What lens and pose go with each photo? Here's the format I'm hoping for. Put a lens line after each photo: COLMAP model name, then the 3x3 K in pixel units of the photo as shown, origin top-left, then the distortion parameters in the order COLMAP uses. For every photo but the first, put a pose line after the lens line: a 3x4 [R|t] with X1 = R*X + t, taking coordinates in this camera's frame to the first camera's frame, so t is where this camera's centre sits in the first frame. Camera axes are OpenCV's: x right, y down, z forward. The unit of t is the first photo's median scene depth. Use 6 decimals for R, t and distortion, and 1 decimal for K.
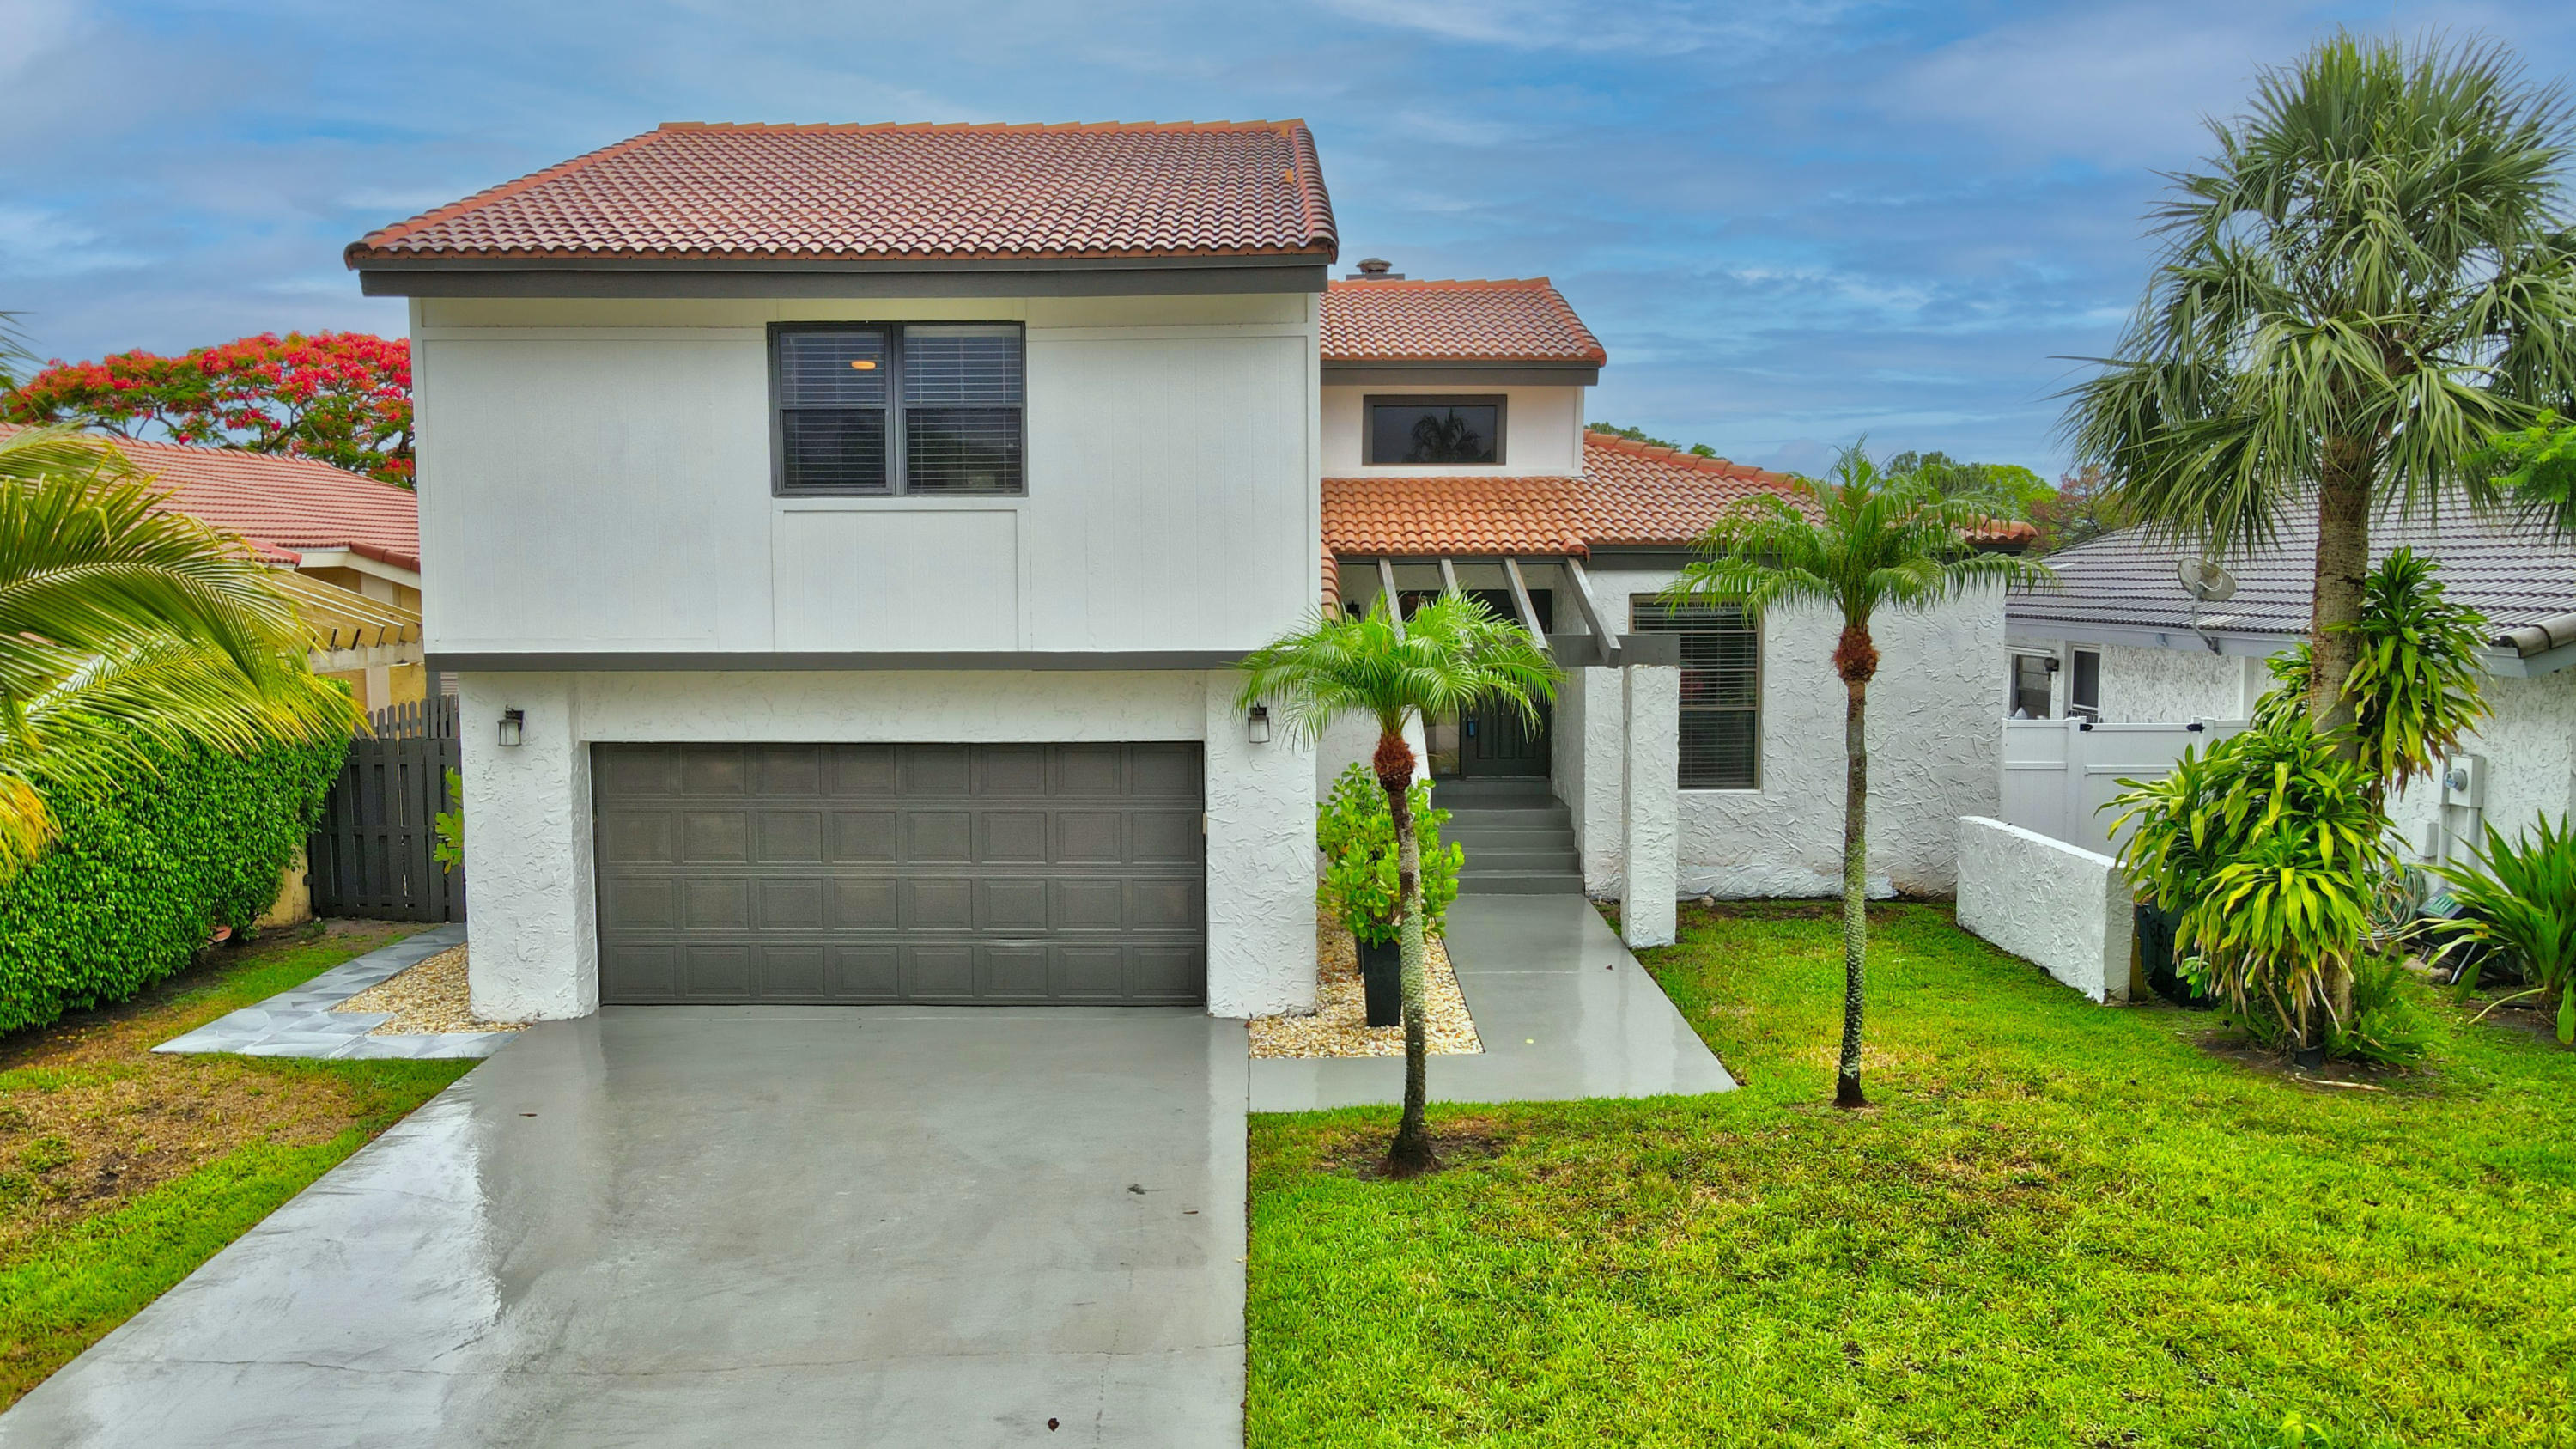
lens RADIAL K [[1911.2, 0, 1270.1], [0, 1911.2, 711.7], [0, 0, 1]] dist [-0.007658, 0.034259]
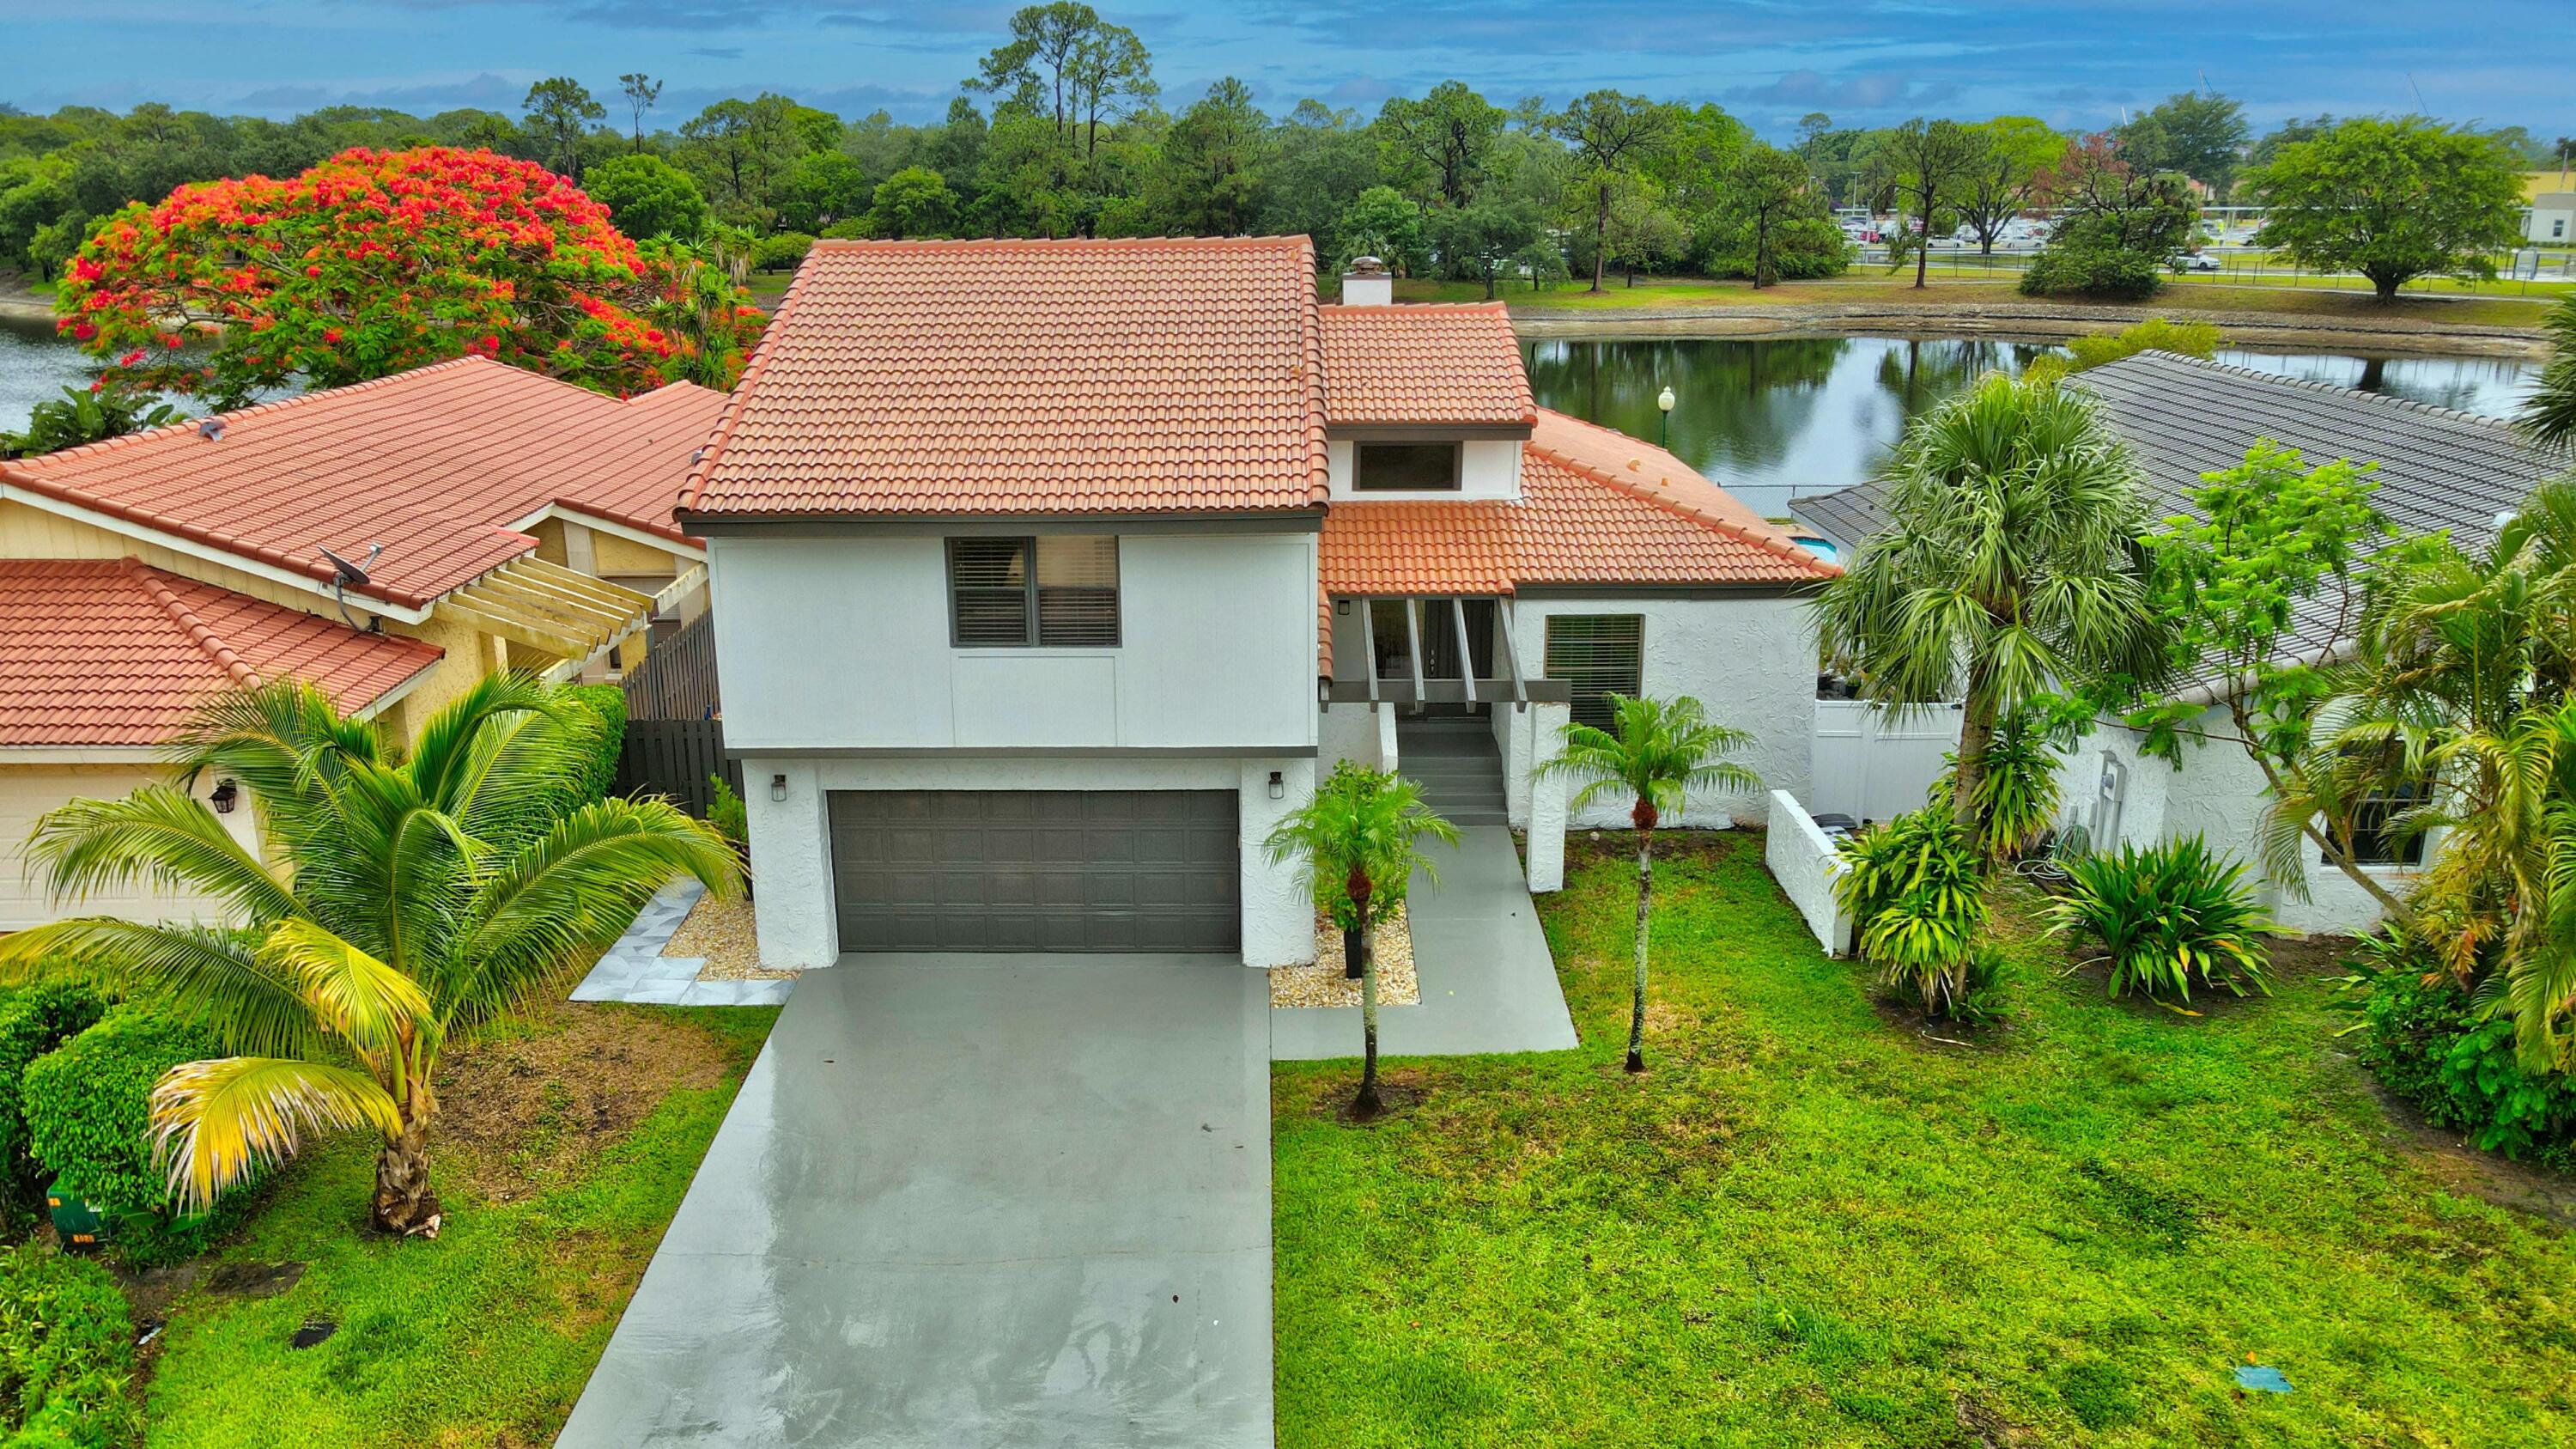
lens RADIAL K [[1911.2, 0, 1268.4], [0, 1911.2, 720.9], [0, 0, 1]] dist [-0.007658, 0.034259]
pose [[0.999989, -0.001001, -0.004582, -0.005687], [0.001926, 0.978424, 0.206597, -0.401939], [0.004276, -0.206604, 0.978415, -0.522535]]
